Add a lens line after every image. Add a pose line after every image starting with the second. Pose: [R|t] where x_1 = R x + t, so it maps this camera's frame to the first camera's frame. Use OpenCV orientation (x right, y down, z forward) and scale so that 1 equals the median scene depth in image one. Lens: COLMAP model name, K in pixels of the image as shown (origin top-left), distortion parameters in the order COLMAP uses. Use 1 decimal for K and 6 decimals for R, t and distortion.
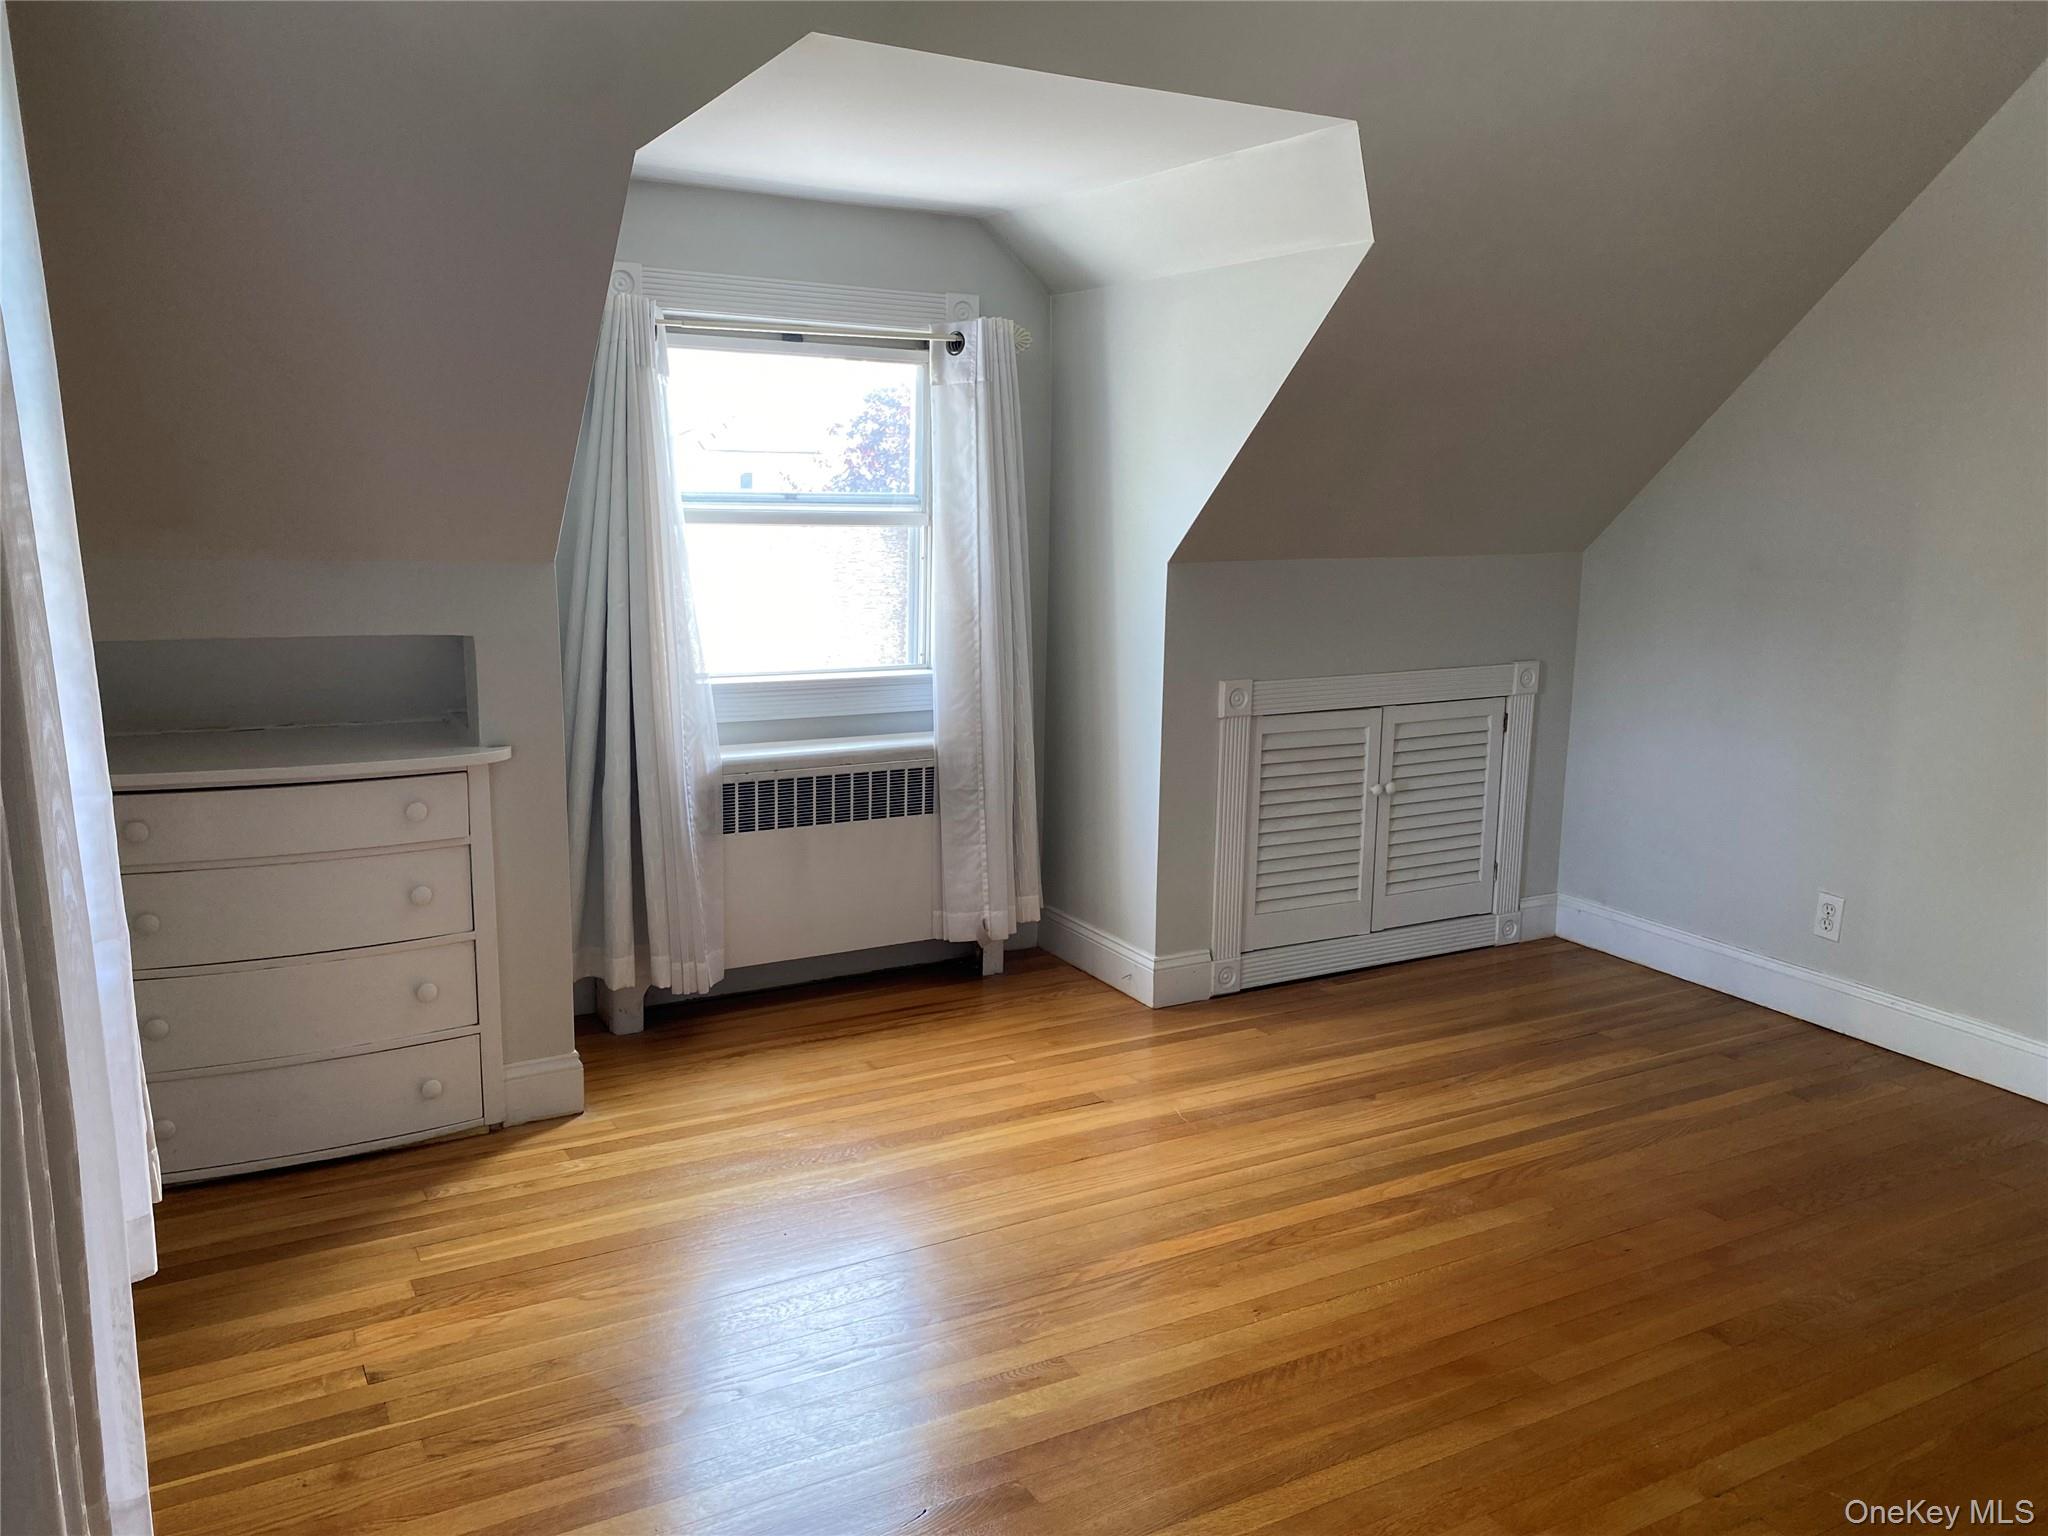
lens RADIAL K [[1524.5, 0, 1024.0], [0, 1524.5, 768.0], [0, 0, 1]] dist [0.094266, -0.162575]
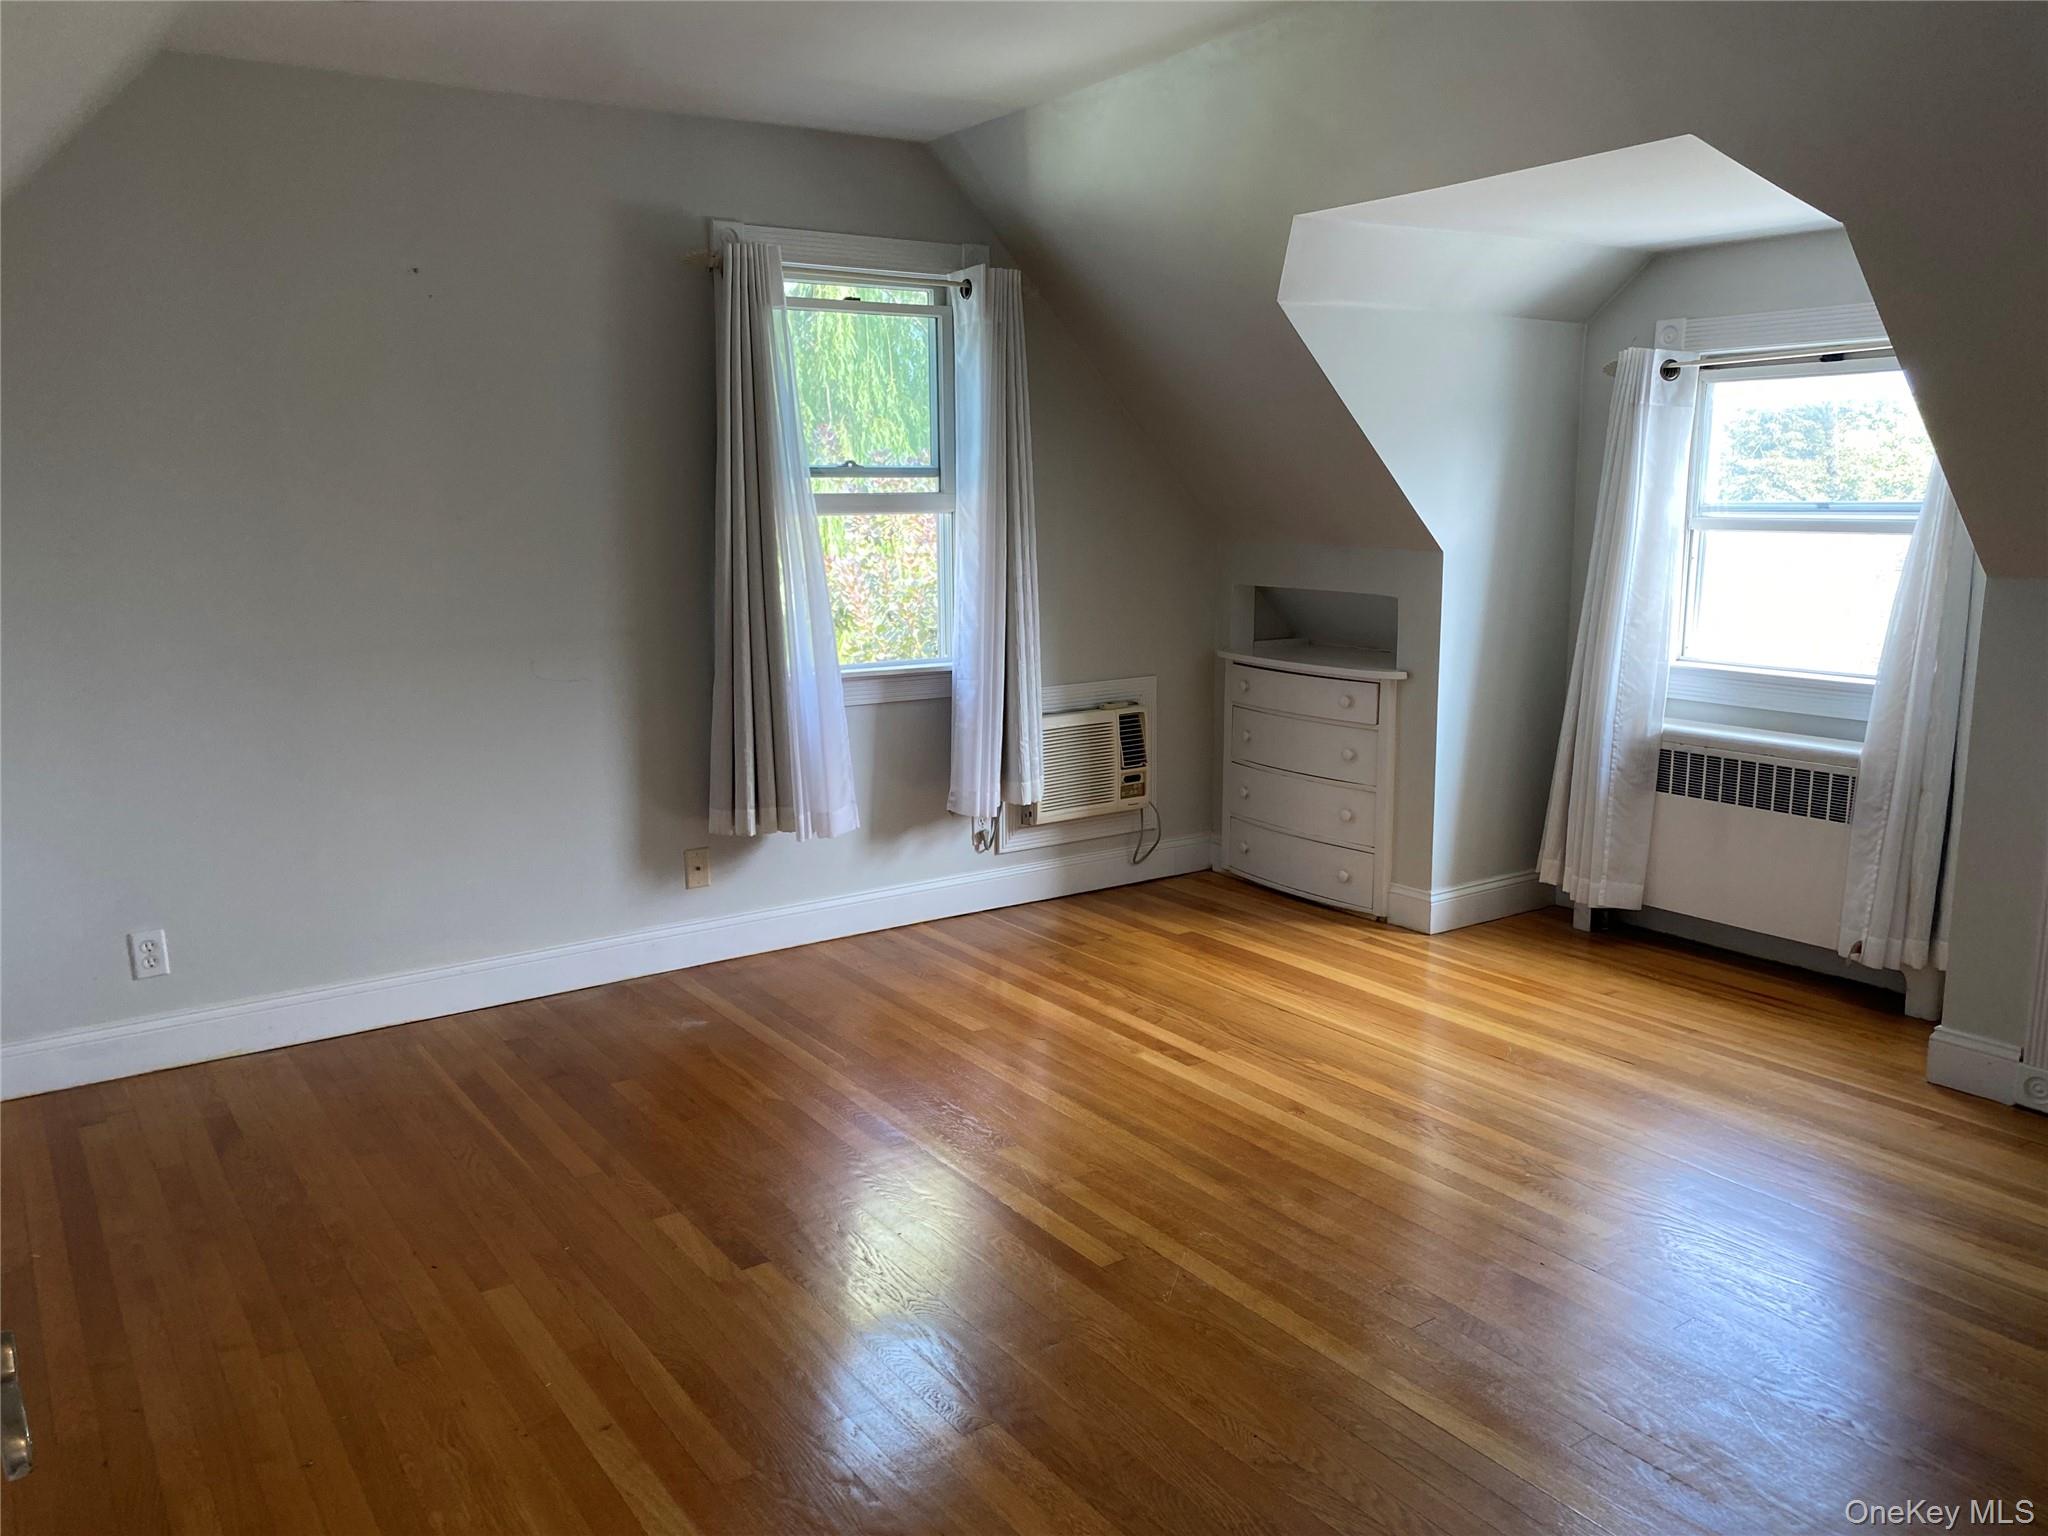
lens RADIAL K [[1526.5, 0, 1024.9], [0, 1526.5, 825.3], [0, 0, 1]] dist [-0.003631, -0.003342]
pose [[0.096793, 0.193184, -0.976377, 0.910833], [-0.172523, 0.969390, 0.174698, -0.053096], [0.980238, 0.151538, 0.127159, 0.367938]]
